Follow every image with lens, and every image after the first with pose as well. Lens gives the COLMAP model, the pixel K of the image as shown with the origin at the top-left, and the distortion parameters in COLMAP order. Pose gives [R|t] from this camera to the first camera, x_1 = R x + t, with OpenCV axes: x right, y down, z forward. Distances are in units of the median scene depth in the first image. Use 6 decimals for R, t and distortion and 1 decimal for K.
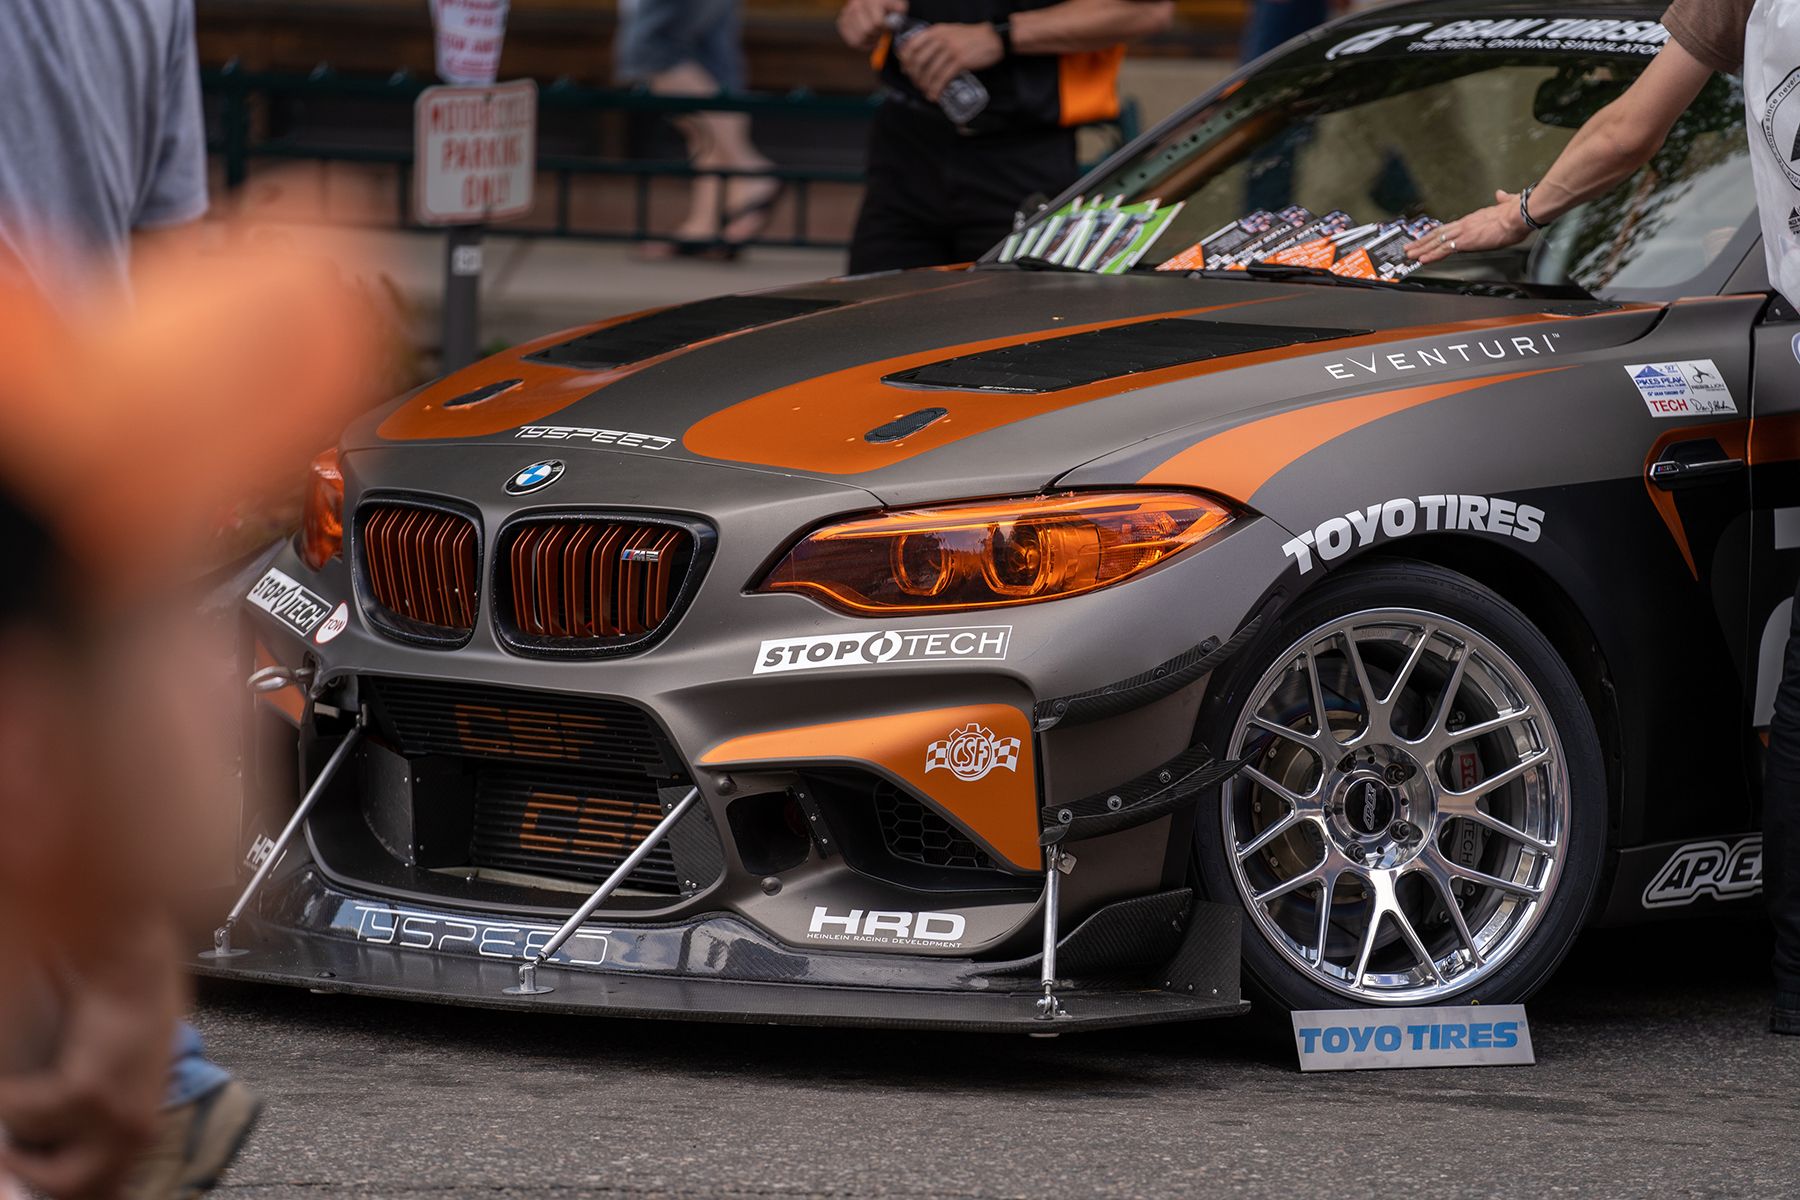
lens RADIAL K [[8928.5, 0, 934.3], [0, 8928.5, 592.7], [0, 0, 1]] dist [1.625621, 11.502508]
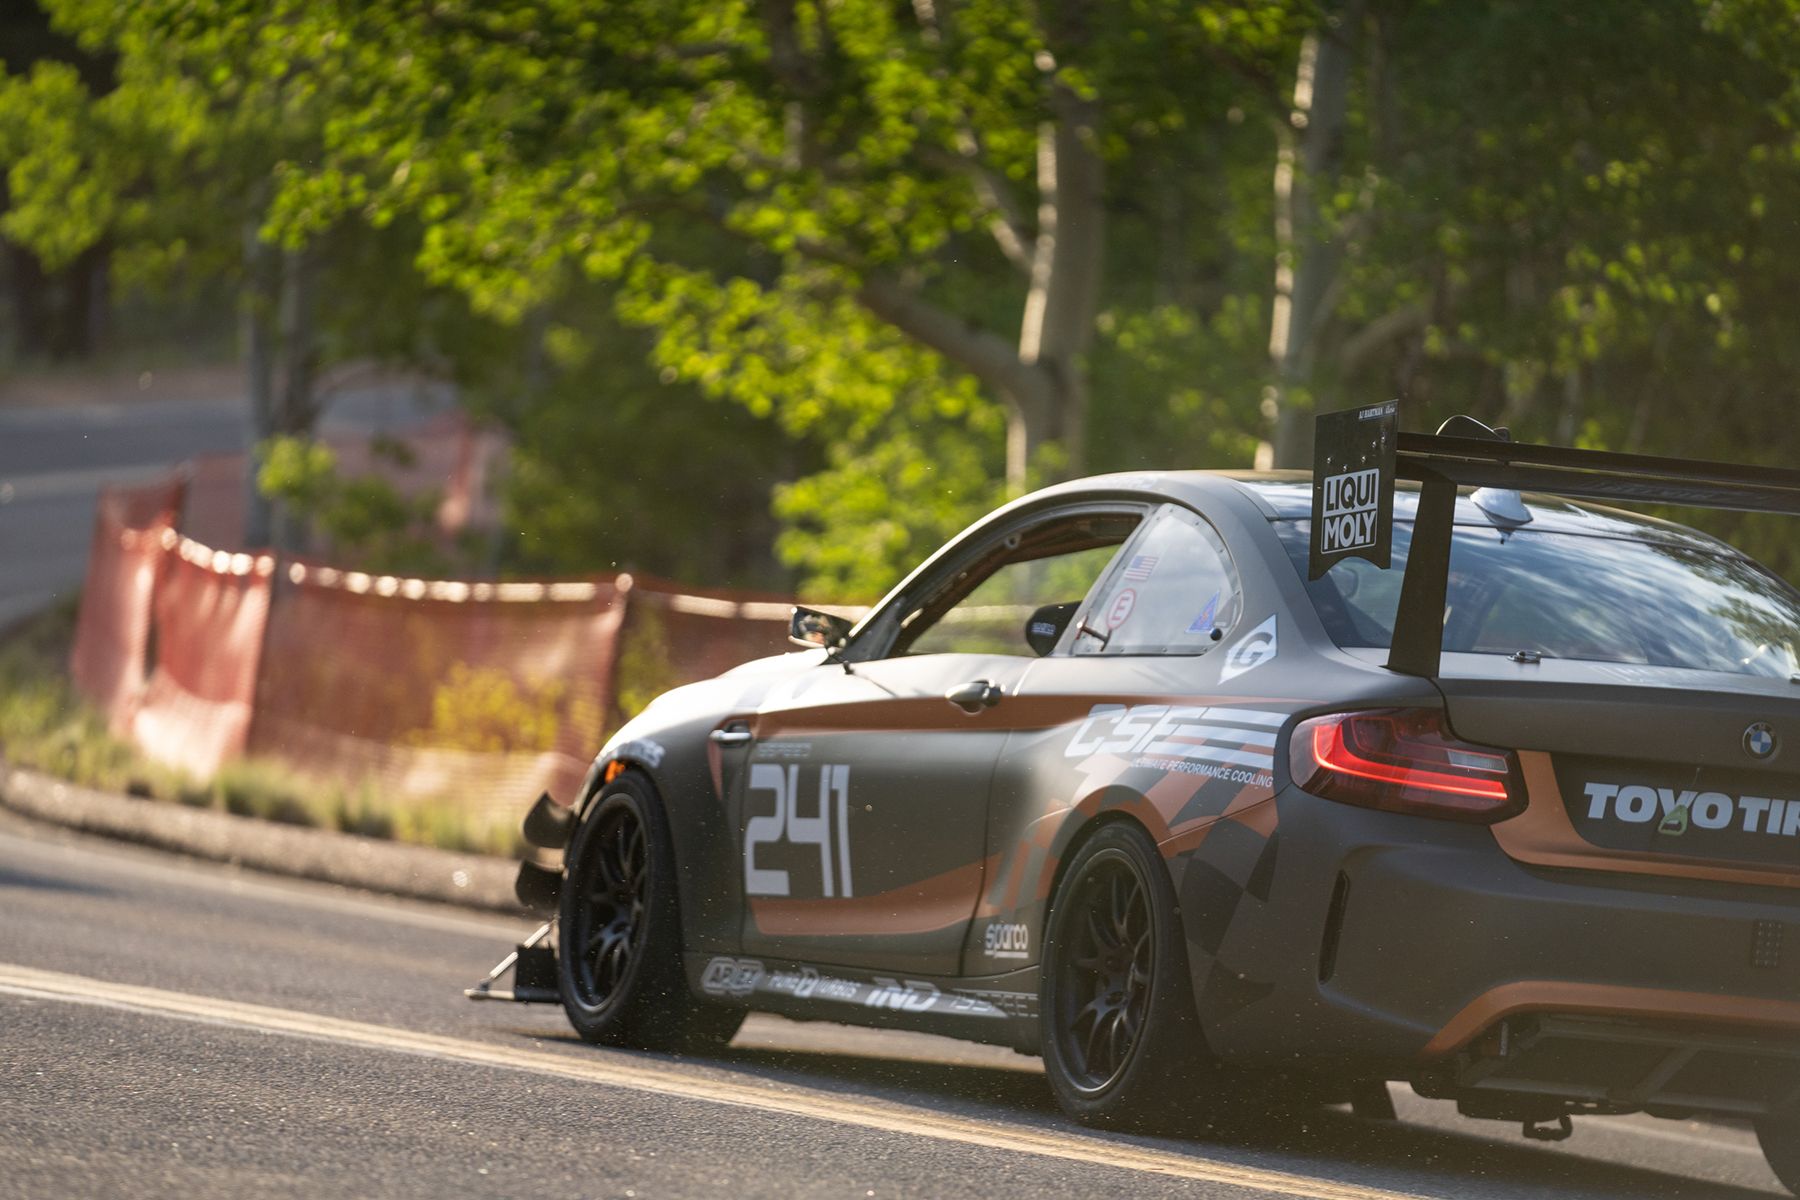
lens RADIAL K [[11715.5, 0, 900.0], [0, 11715.5, 600.0], [0, 0, 1]] dist [3.124516, 97.935891]
pose [[-0.338113, -0.056446, -0.939411, 2.269827], [-0.154668, 0.987960, -0.003695, -0.037807], [0.928309, 0.144047, -0.342772, 1.871160]]
